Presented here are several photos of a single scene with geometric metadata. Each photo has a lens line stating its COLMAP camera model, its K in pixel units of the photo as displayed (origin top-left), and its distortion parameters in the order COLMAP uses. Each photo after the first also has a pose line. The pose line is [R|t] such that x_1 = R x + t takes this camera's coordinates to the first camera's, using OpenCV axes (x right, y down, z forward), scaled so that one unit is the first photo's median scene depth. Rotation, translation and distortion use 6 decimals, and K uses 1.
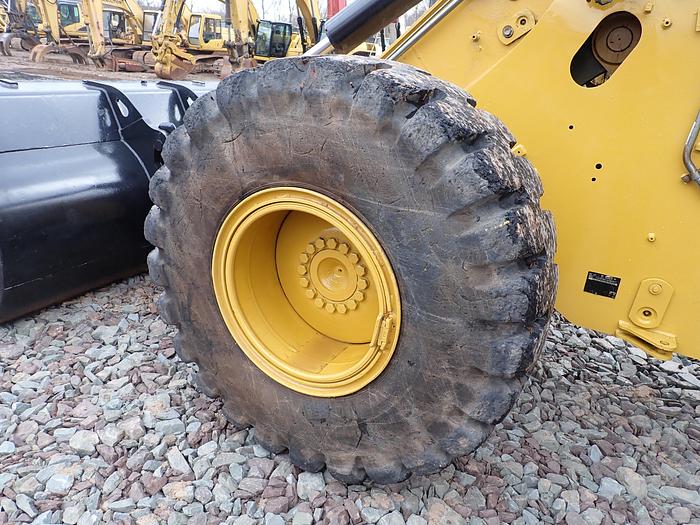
lens RADIAL K [[521.1, 0, 348.7], [0, 521.1, 260.3], [0, 0, 1]] dist [0.009326, -0.005607]
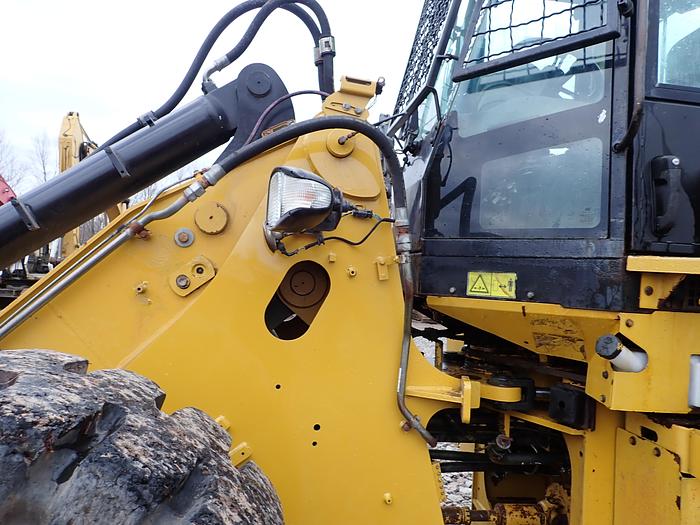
lens RADIAL K [[521.1, 0, 354.7], [0, 521.1, 264.0], [0, 0, 1]] dist [0.009326, -0.005607]
pose [[0.792993, -0.037291, 0.608088, 0.032431], [0.248471, 0.931136, -0.266923, -0.248470], [-0.556259, 0.362760, 0.747650, 0.321429]]
